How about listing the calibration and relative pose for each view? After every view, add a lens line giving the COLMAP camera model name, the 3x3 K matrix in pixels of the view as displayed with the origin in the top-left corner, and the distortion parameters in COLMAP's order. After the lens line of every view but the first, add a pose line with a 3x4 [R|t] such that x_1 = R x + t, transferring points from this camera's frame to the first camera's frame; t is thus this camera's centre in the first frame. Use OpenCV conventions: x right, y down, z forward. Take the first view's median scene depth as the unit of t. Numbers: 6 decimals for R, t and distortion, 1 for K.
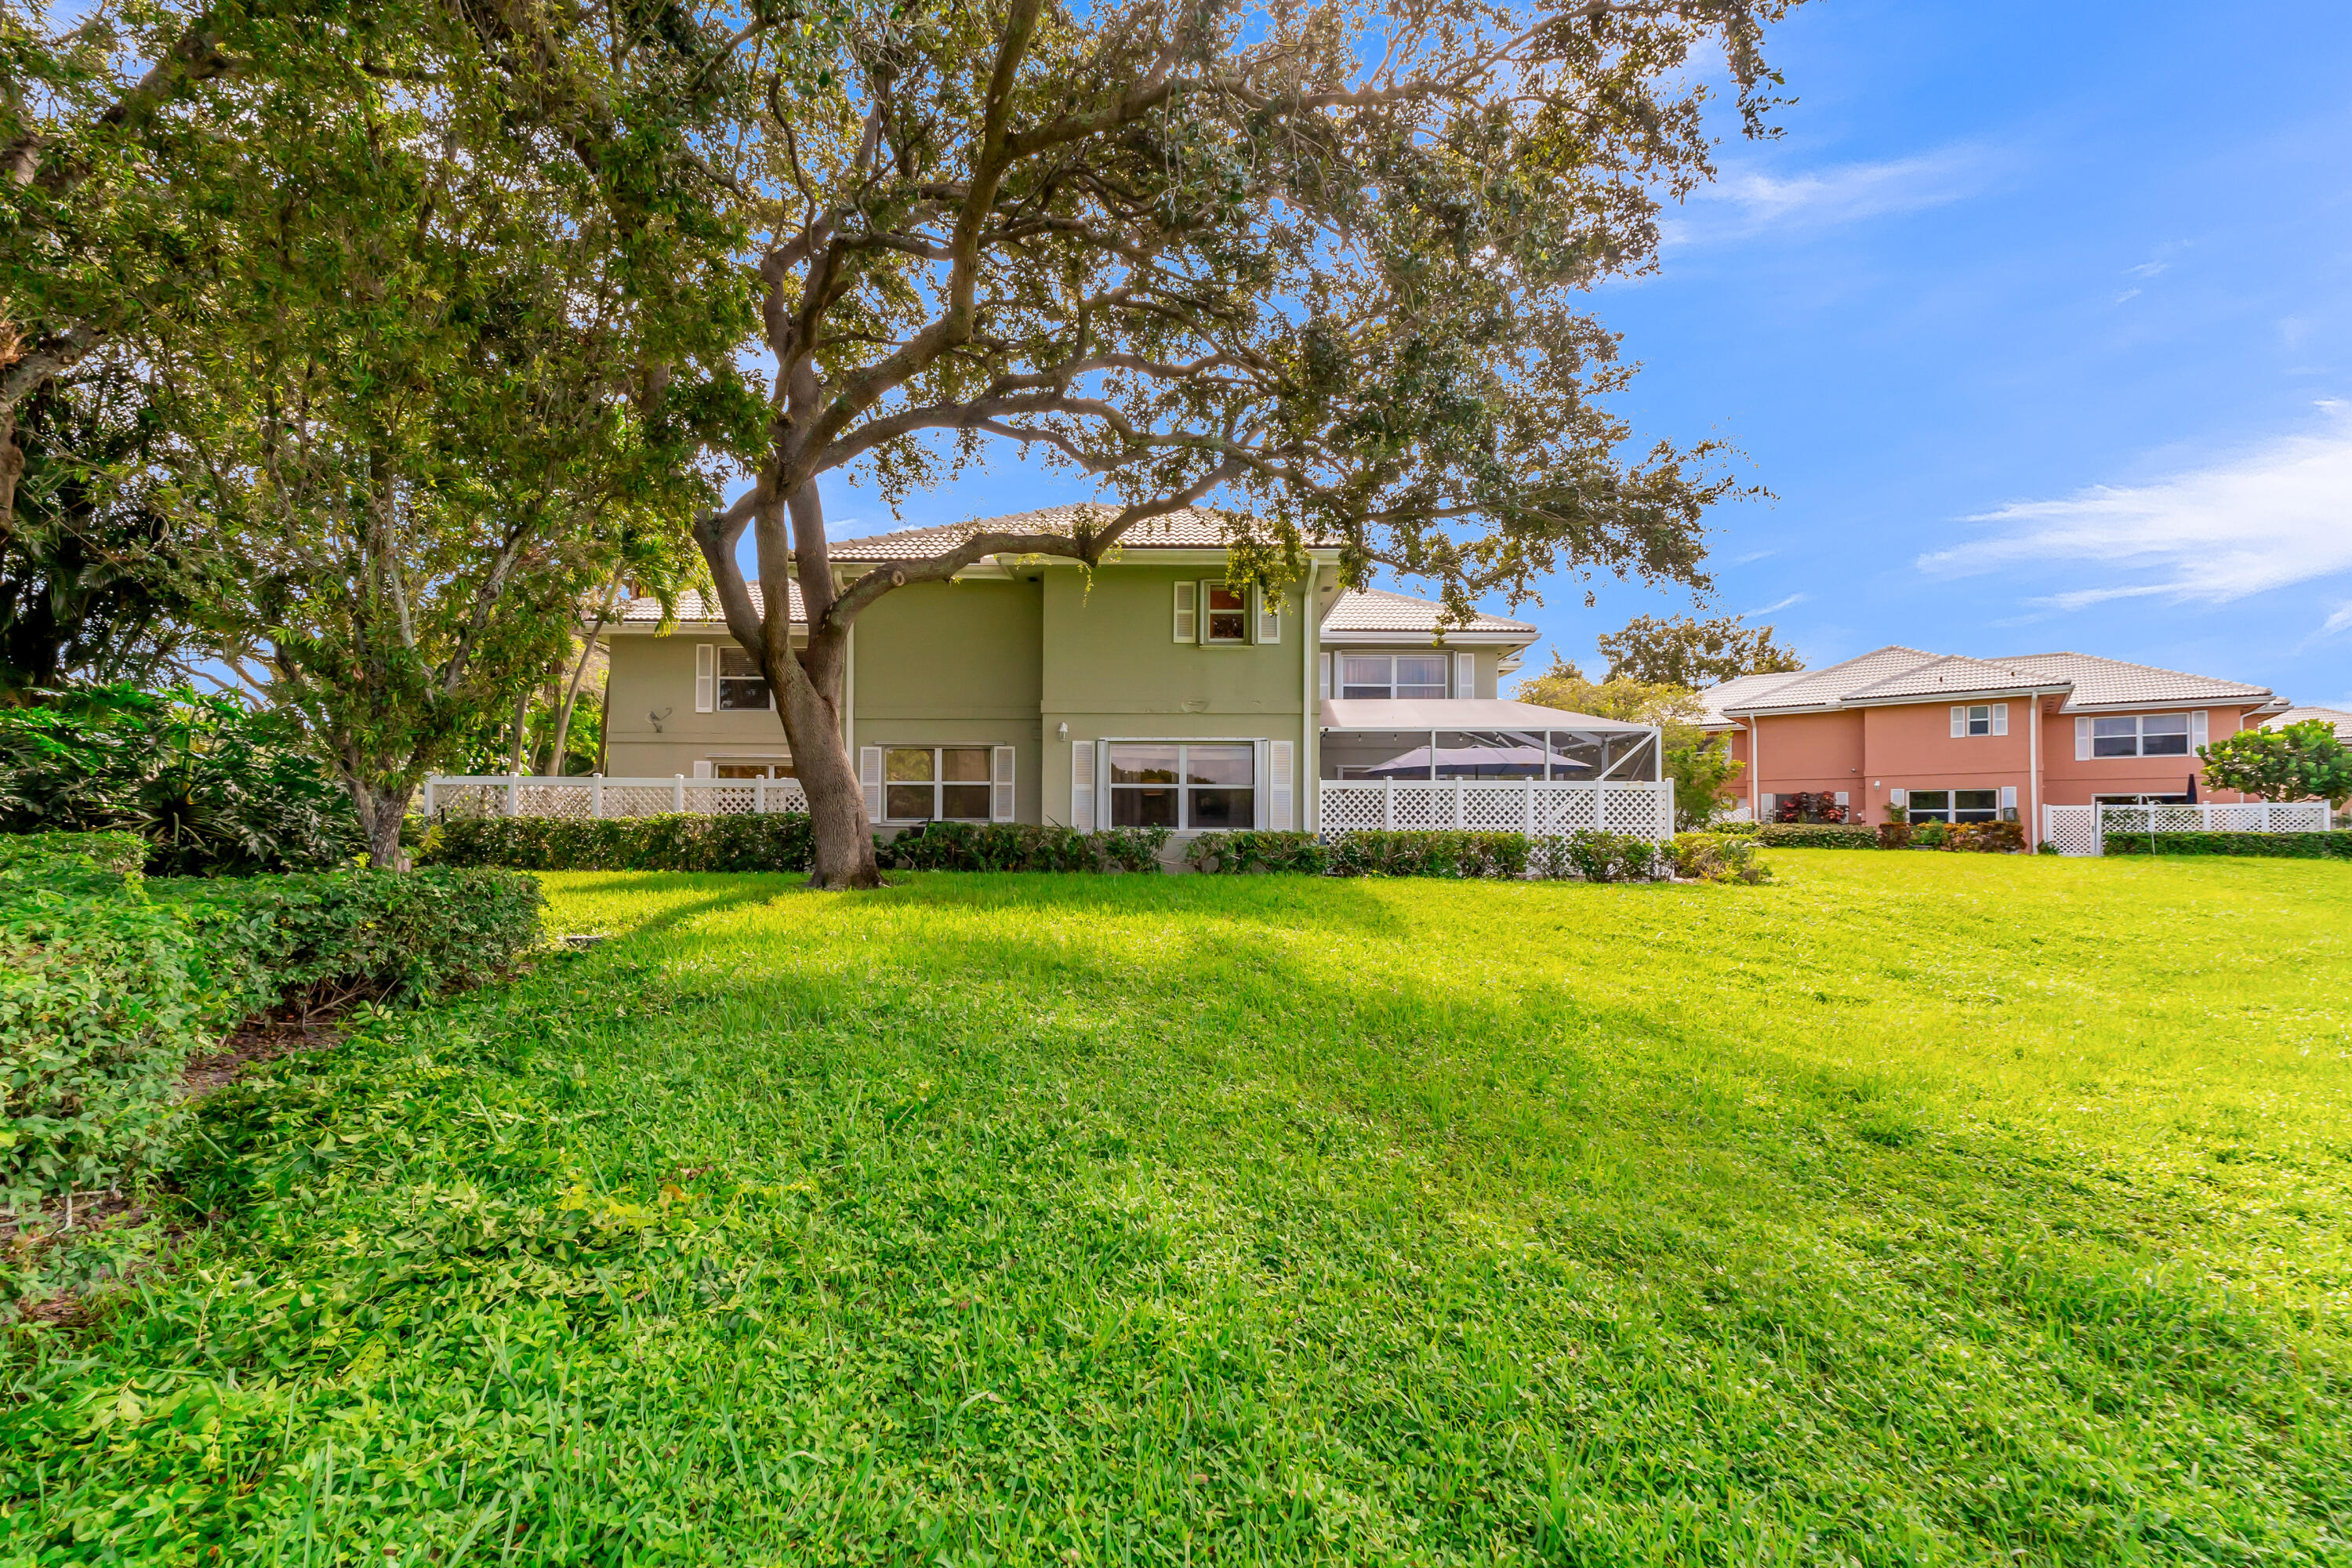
lens RADIAL K [[996.0, 0, 1176.5], [0, 996.0, 801.6], [0, 0, 1]] dist [0.000315, 0.000187]
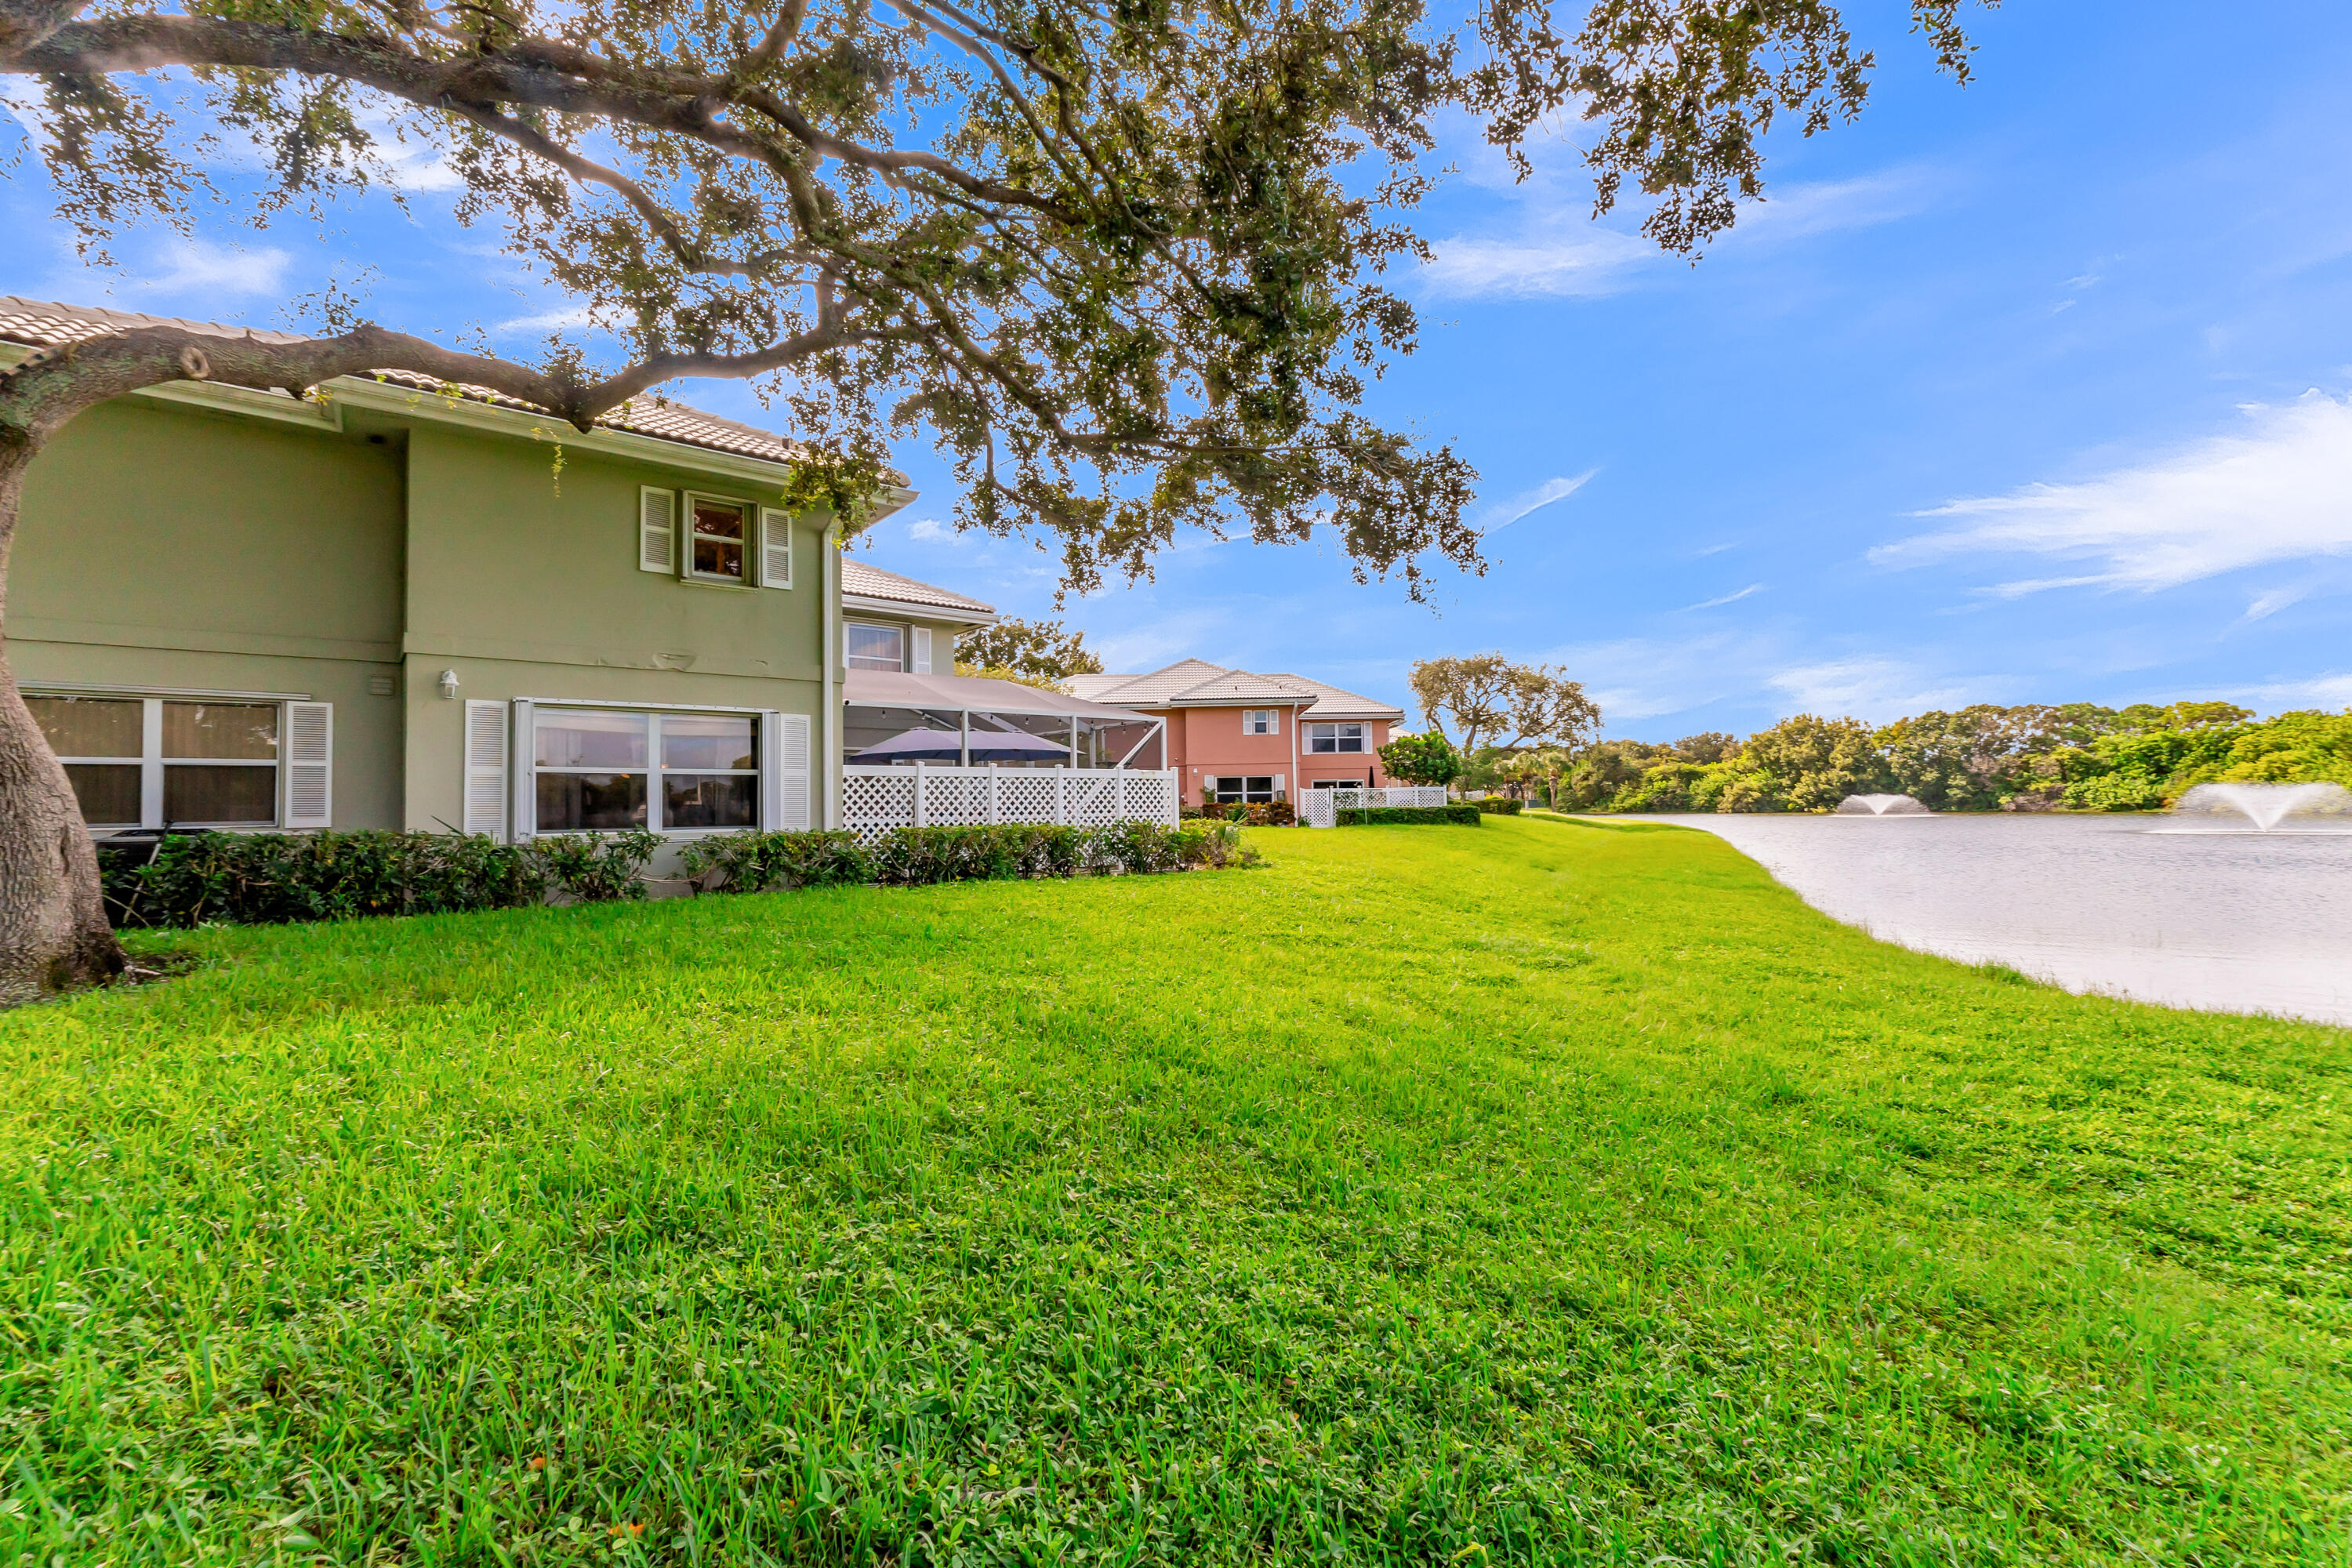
lens RADIAL K [[979.4, 0, 1166.9], [0, 979.4, 773.4], [0, 0, 1]] dist [0.000759, 0.000551]
pose [[0.781099, 0.007453, 0.624363, -0.141932], [-0.001892, 0.999952, -0.009569, -0.007636], [-0.624404, 0.006293, 0.781076, 0.211733]]
